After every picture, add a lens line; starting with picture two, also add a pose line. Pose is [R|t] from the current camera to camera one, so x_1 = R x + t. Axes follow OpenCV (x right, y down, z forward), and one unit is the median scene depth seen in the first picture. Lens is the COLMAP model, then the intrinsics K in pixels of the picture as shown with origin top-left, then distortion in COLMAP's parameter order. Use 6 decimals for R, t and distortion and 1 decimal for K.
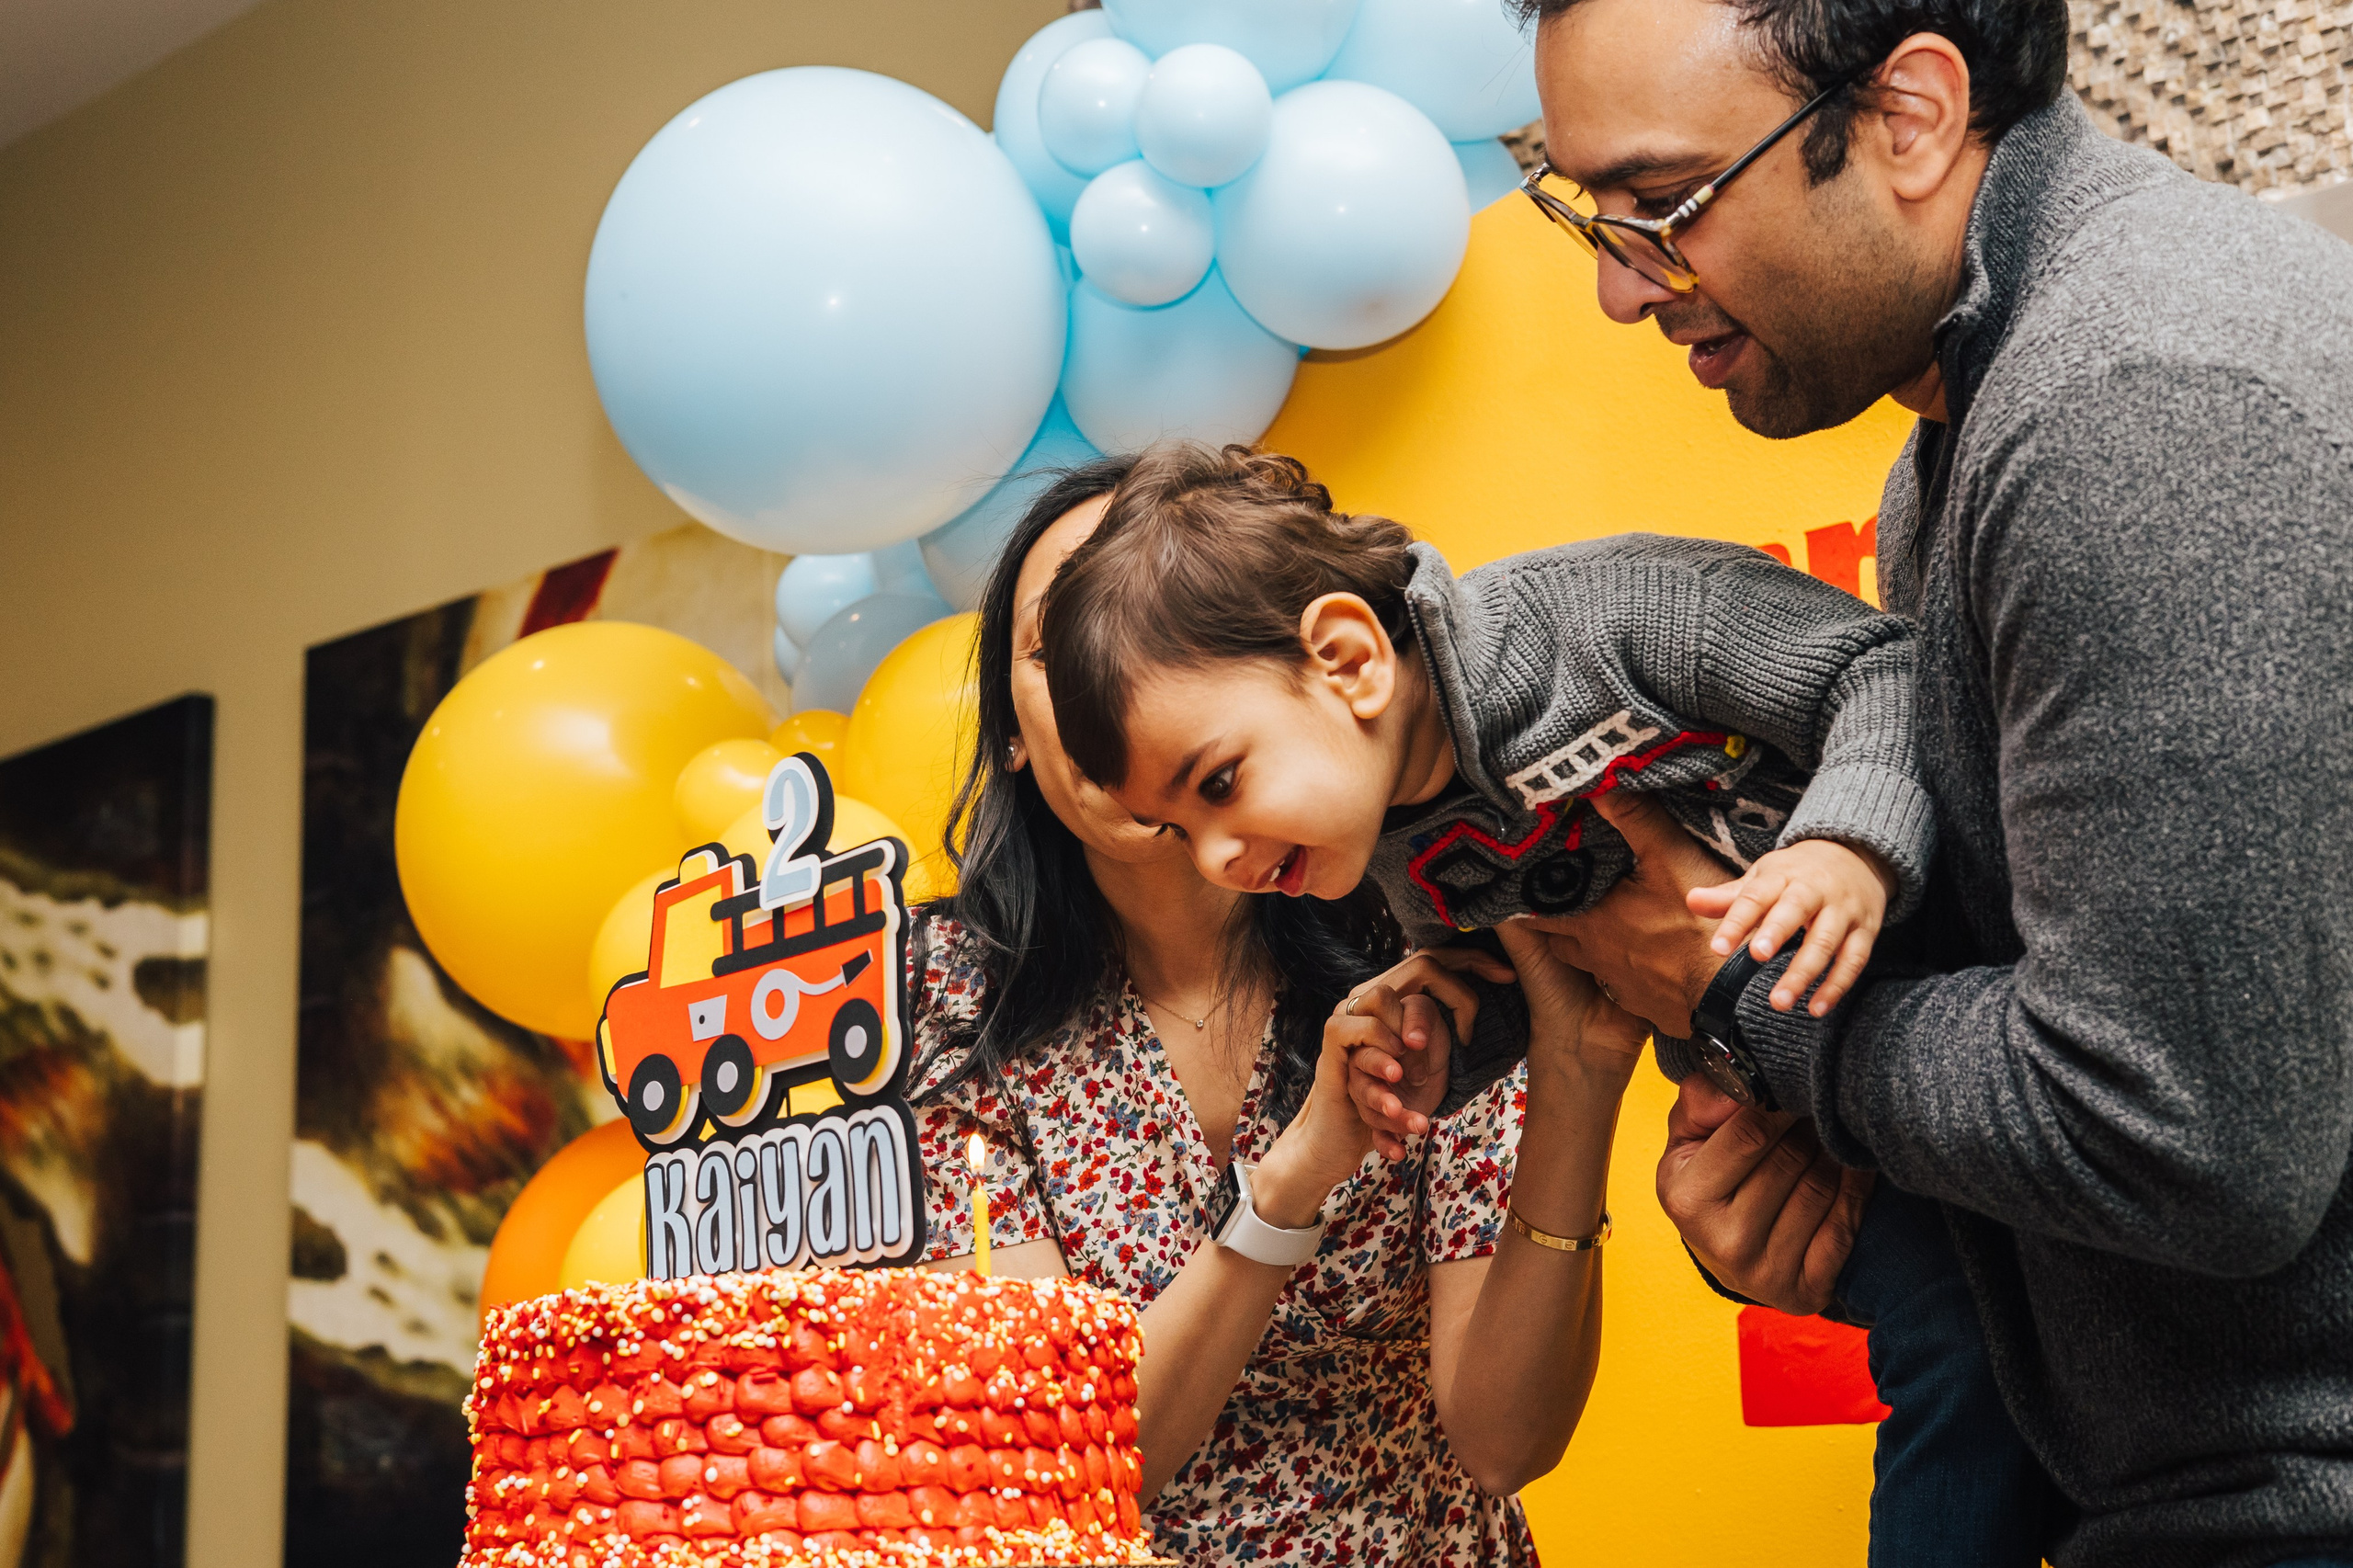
lens RADIAL K [[3642.5, 0, 1104.9], [0, 3642.5, 828.7], [0, 0, 1]] dist [0.013574, 0.019880]
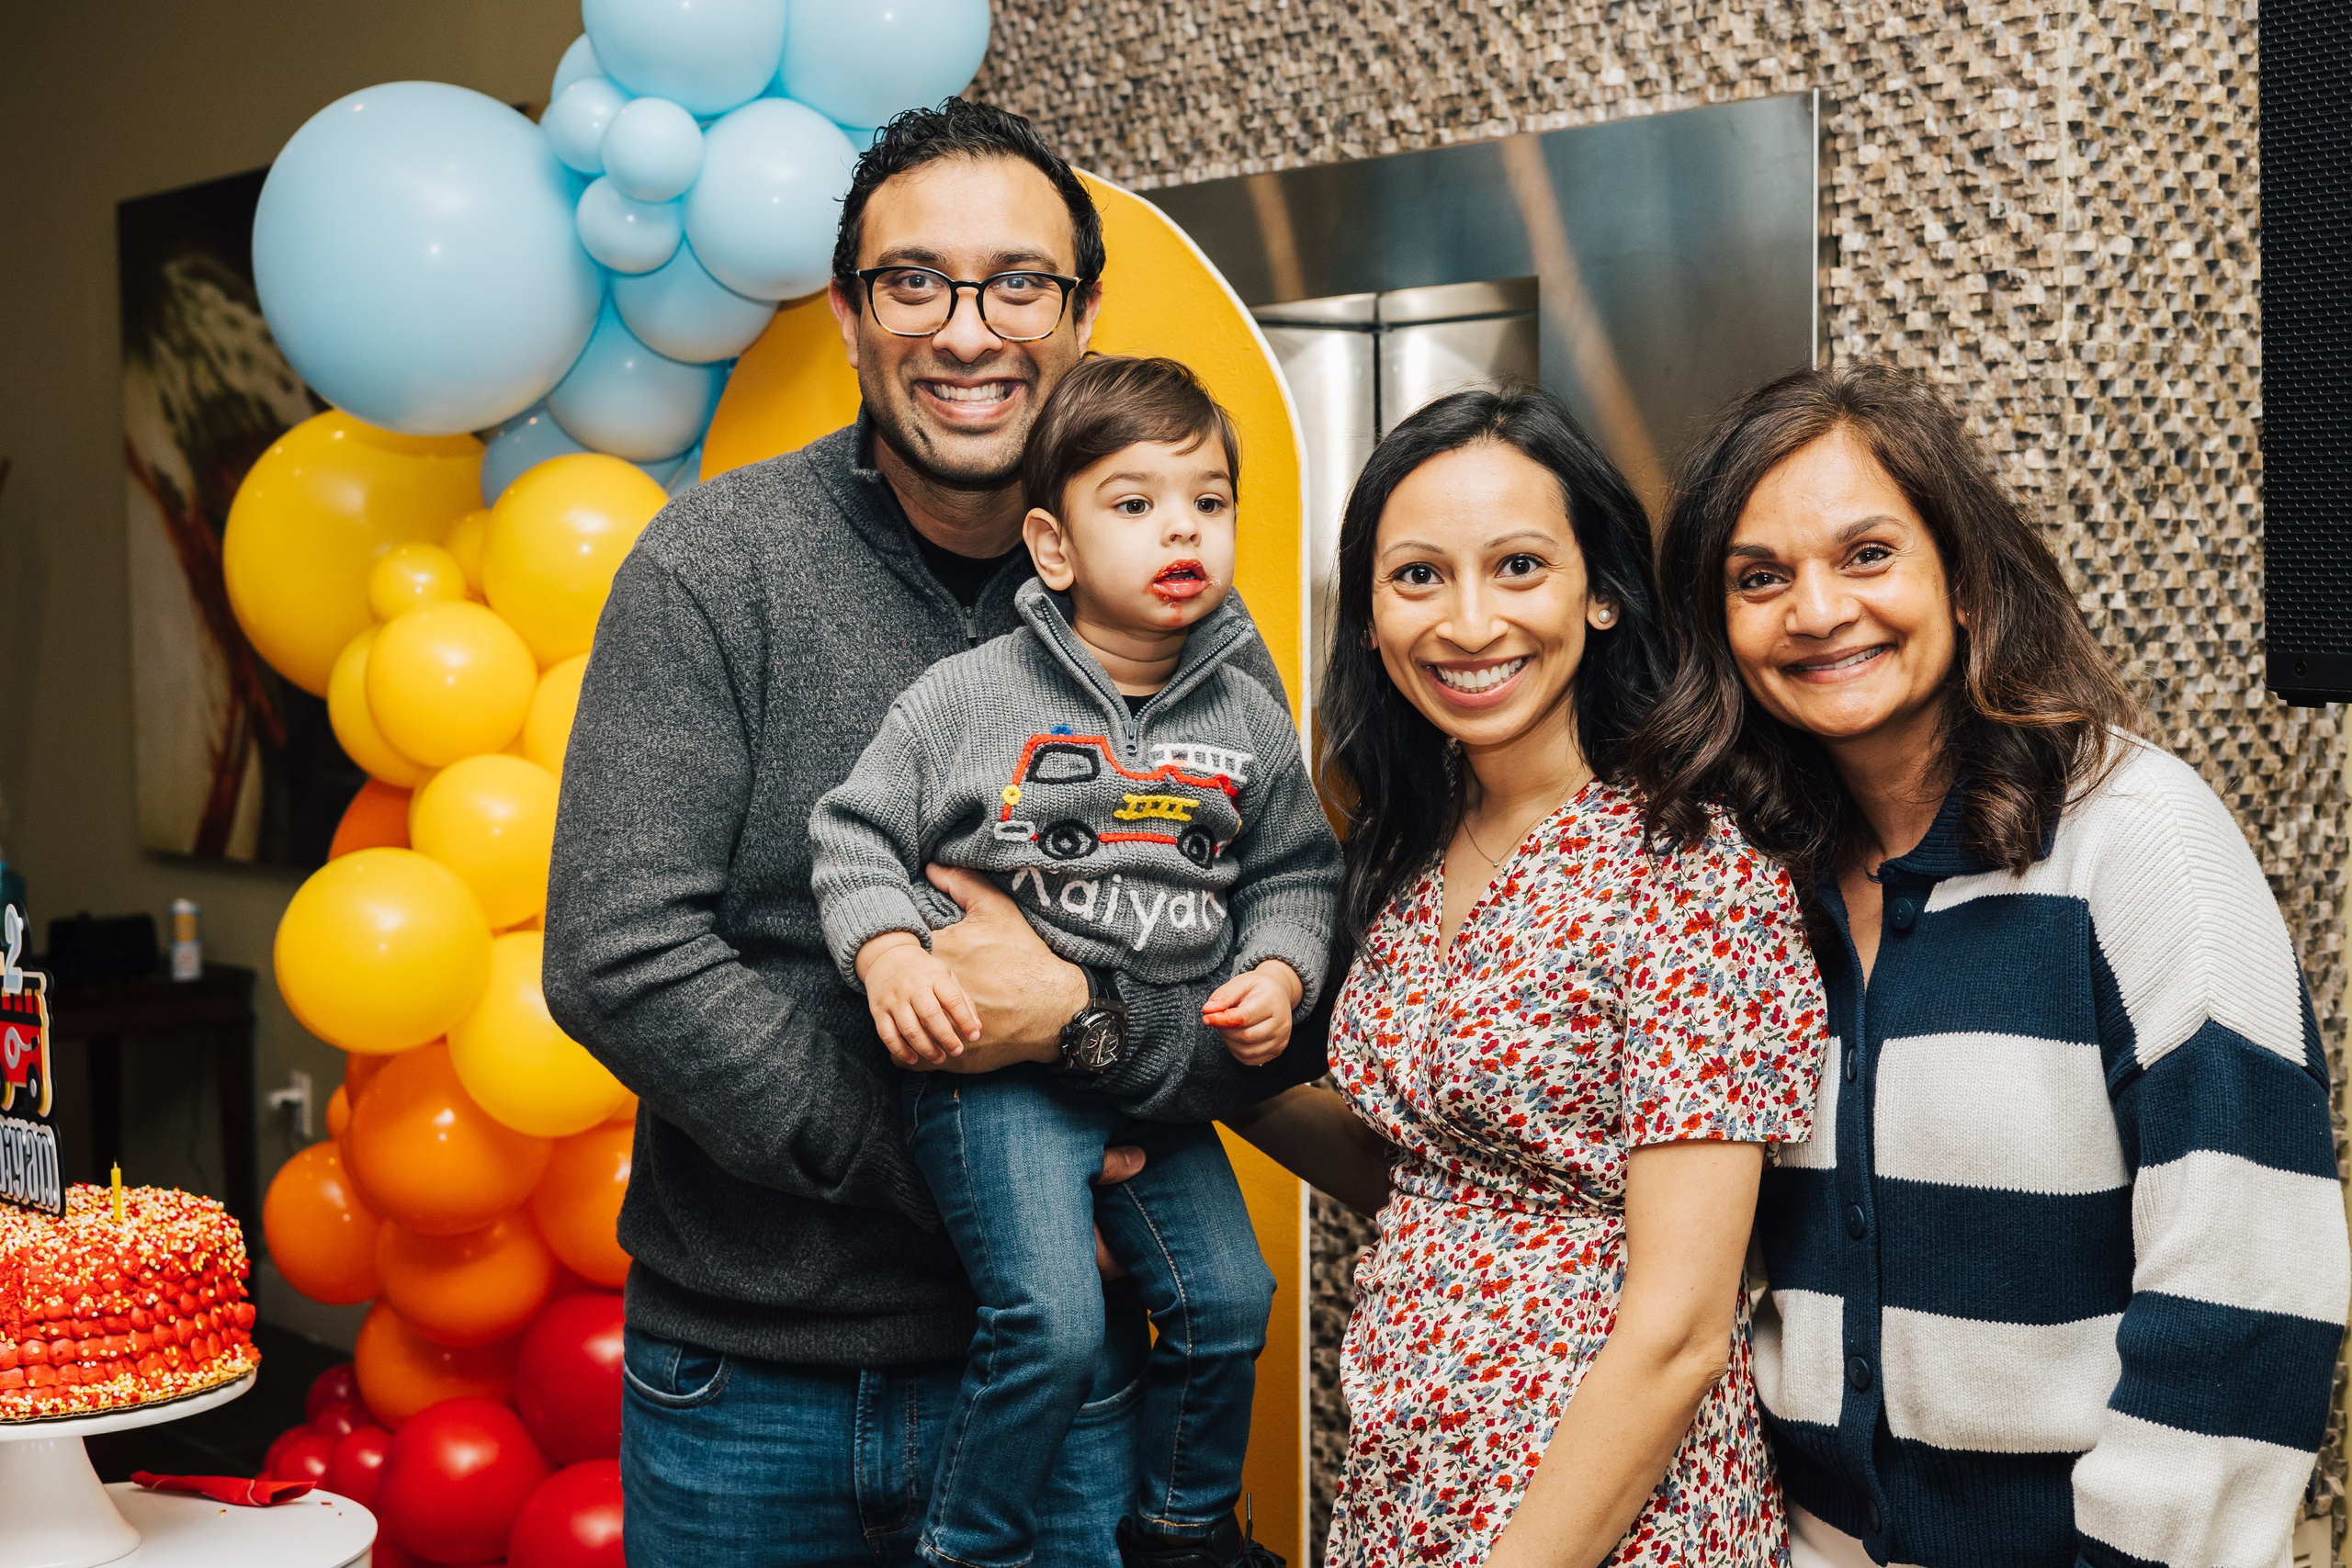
lens RADIAL K [[3554.4, 0, 1161.5], [0, 3554.4, 761.9], [0, 0, 1]] dist [-0.009979, 0.116667]
pose [[0.991338, 0.018658, -0.130000, 0.637358], [0.015778, 0.965767, 0.258930, -0.513599], [0.130381, -0.258739, 0.957108, -0.504010]]
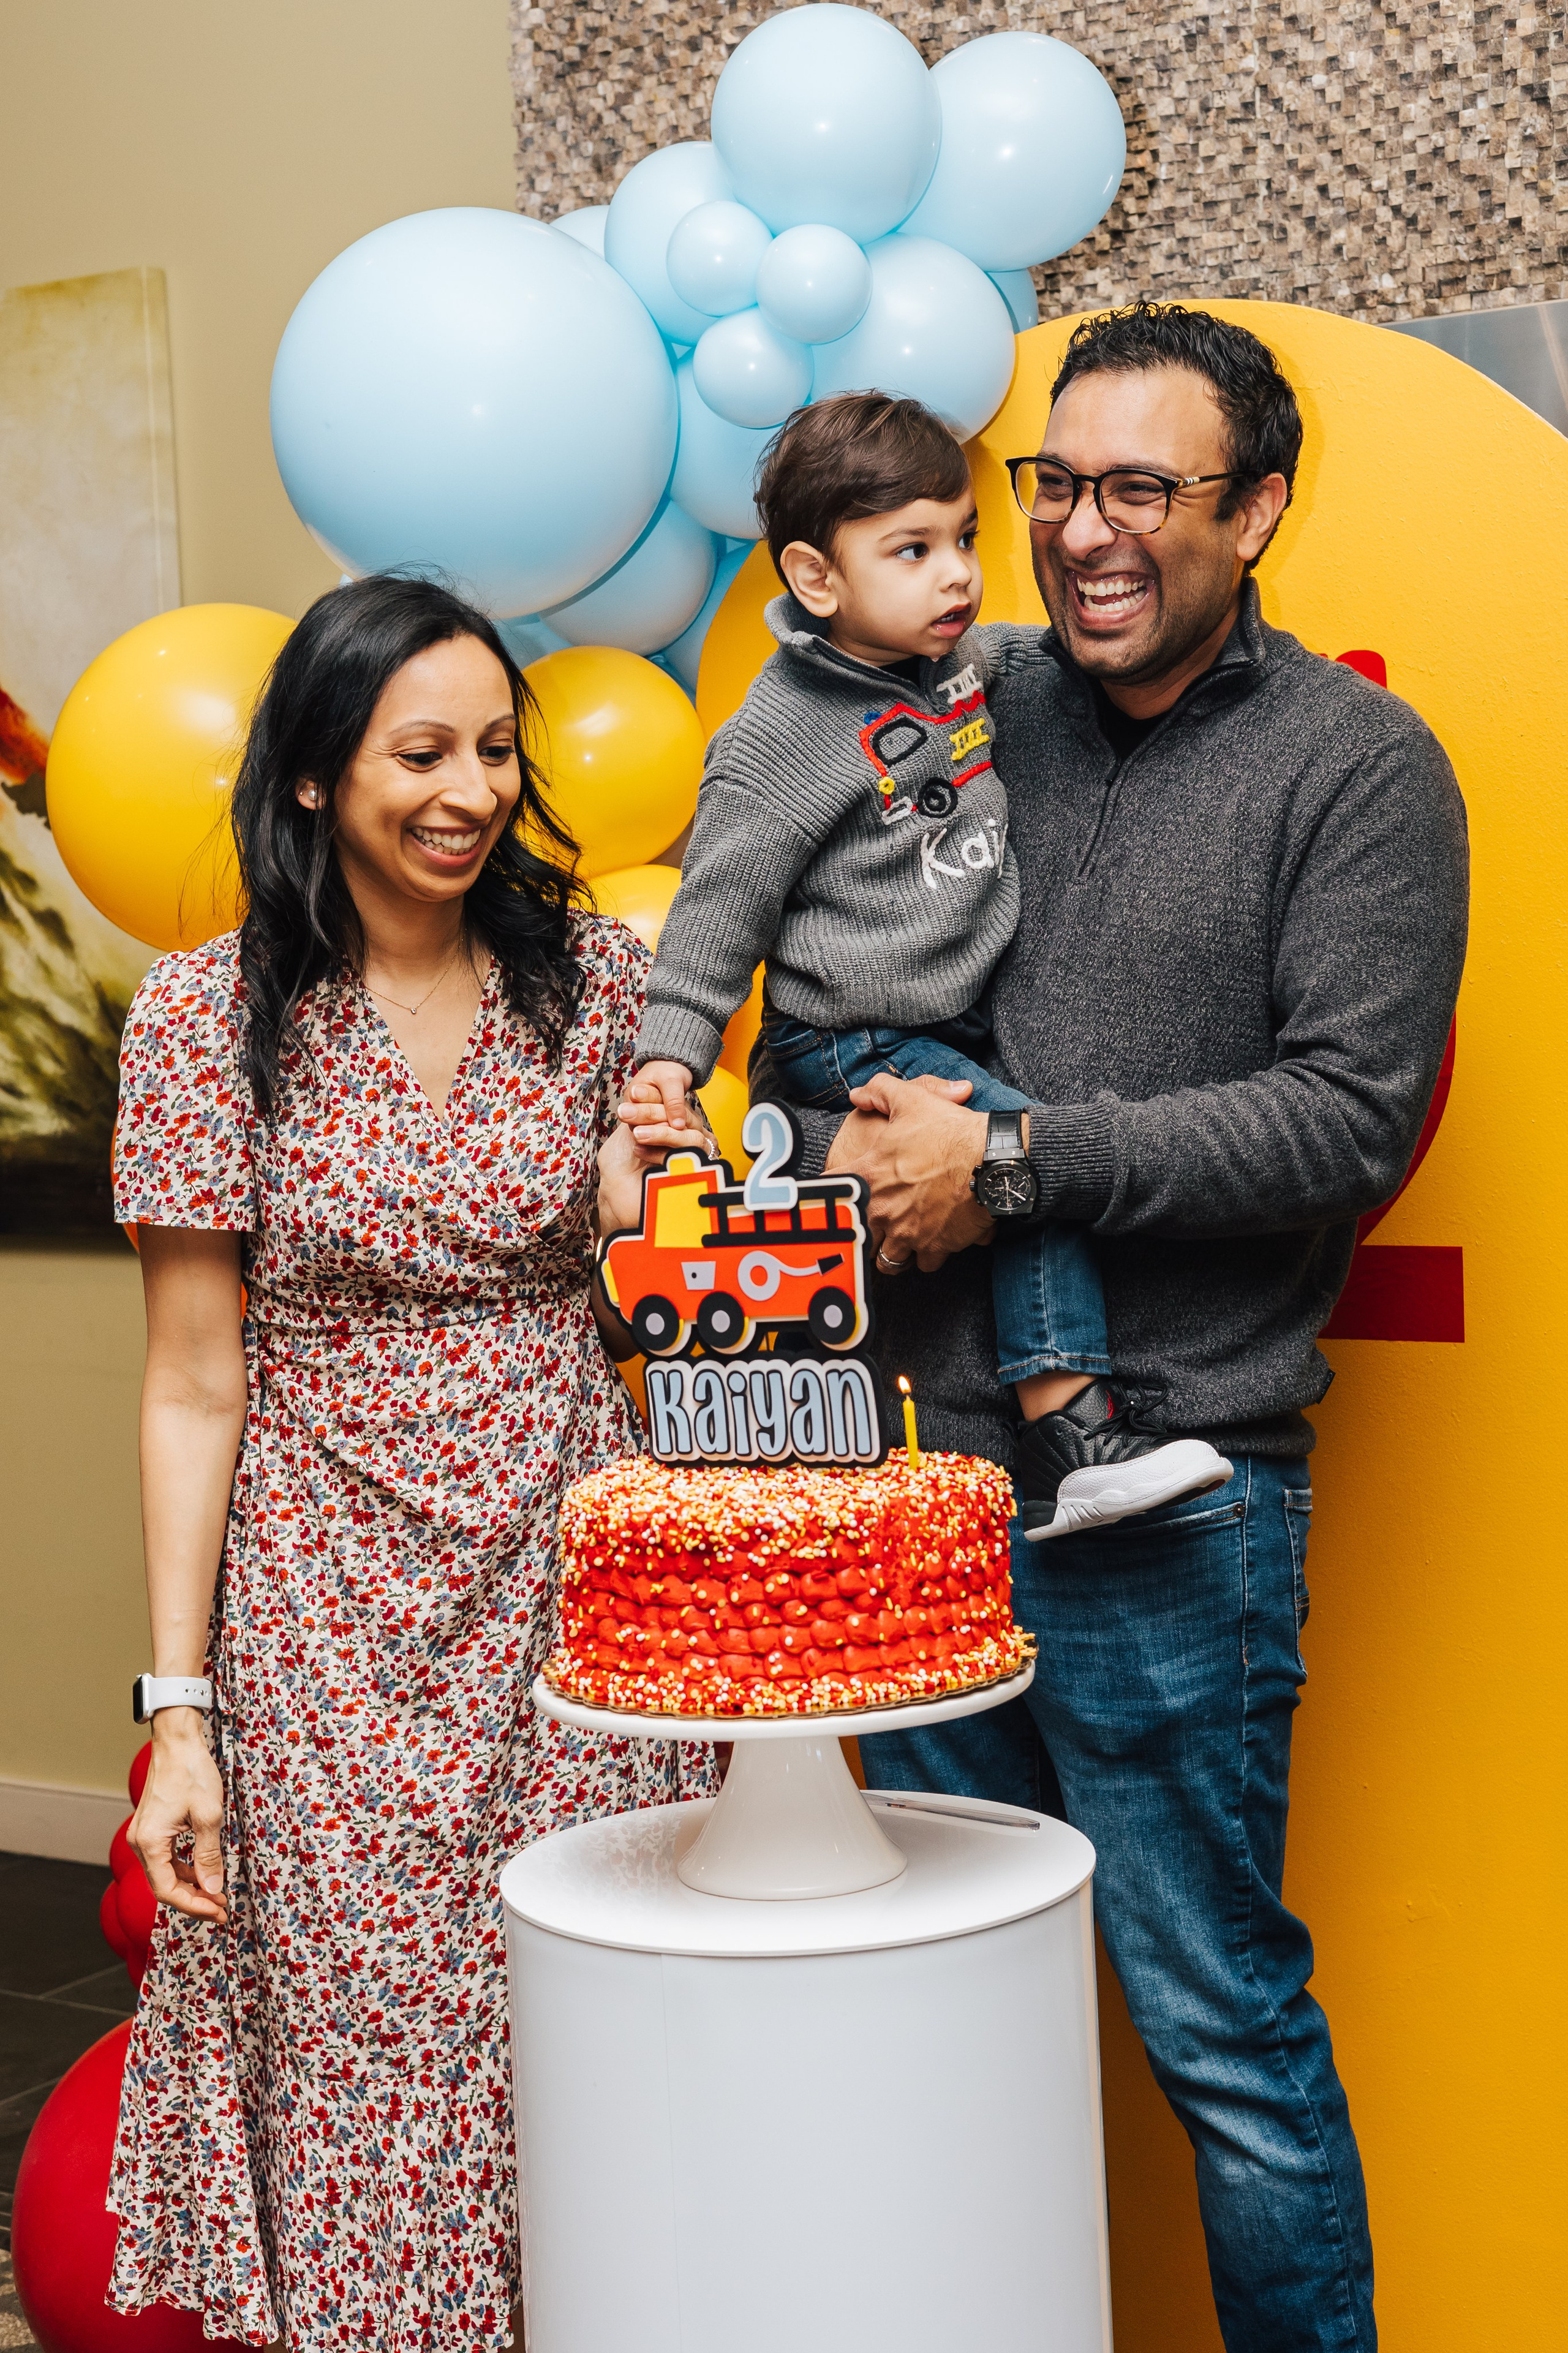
lens RADIAL K [[3642.3, 0, 828.7], [0, 3642.3, 1150.1], [0, 0, 1]] dist [0.013574, 0.019880]
pose [[0.979691, -0.032476, 0.197866, -0.351419], [-0.021134, 0.964576, 0.262958, -0.383534], [-0.199397, -0.261799, 0.944300, -0.353144]]
